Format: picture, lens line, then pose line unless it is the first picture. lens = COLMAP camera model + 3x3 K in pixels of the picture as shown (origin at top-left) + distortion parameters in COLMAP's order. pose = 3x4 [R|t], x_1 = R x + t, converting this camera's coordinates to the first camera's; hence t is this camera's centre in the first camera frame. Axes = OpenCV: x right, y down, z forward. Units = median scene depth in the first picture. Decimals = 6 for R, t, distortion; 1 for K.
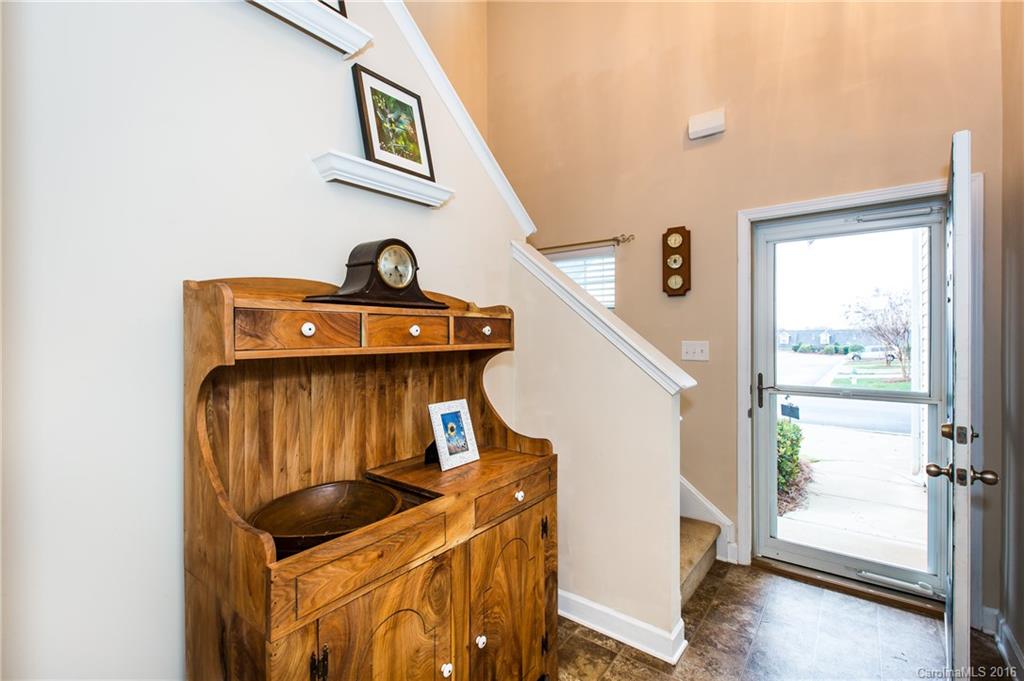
lens RADIAL K [[452.3, 0, 512.0], [0, 452.3, 340.5], [0, 0, 1]] dist [0.021652, 0.000032]
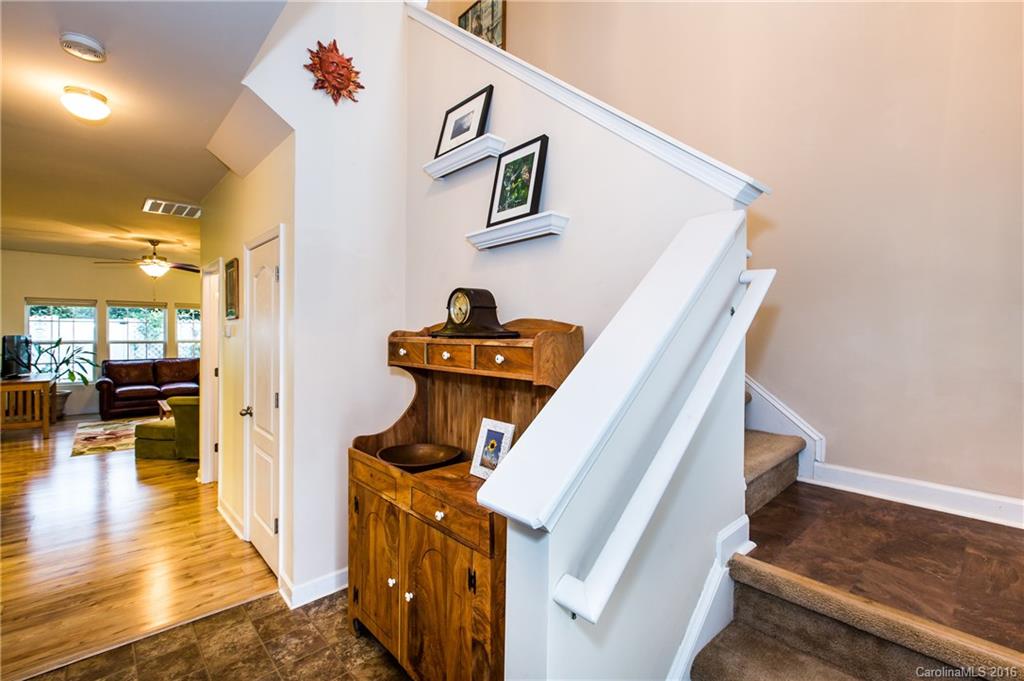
lens RADIAL K [[457.2, 0, 508.5], [0, 457.2, 334.6], [0, 0, 1]] dist [-0.001800, -0.000244]
pose [[-0.174488, 0.010388, -0.984604, 0.990344], [-0.016960, 0.999764, 0.013554, -0.095160], [0.984513, 0.019064, -0.174271, 1.273248]]
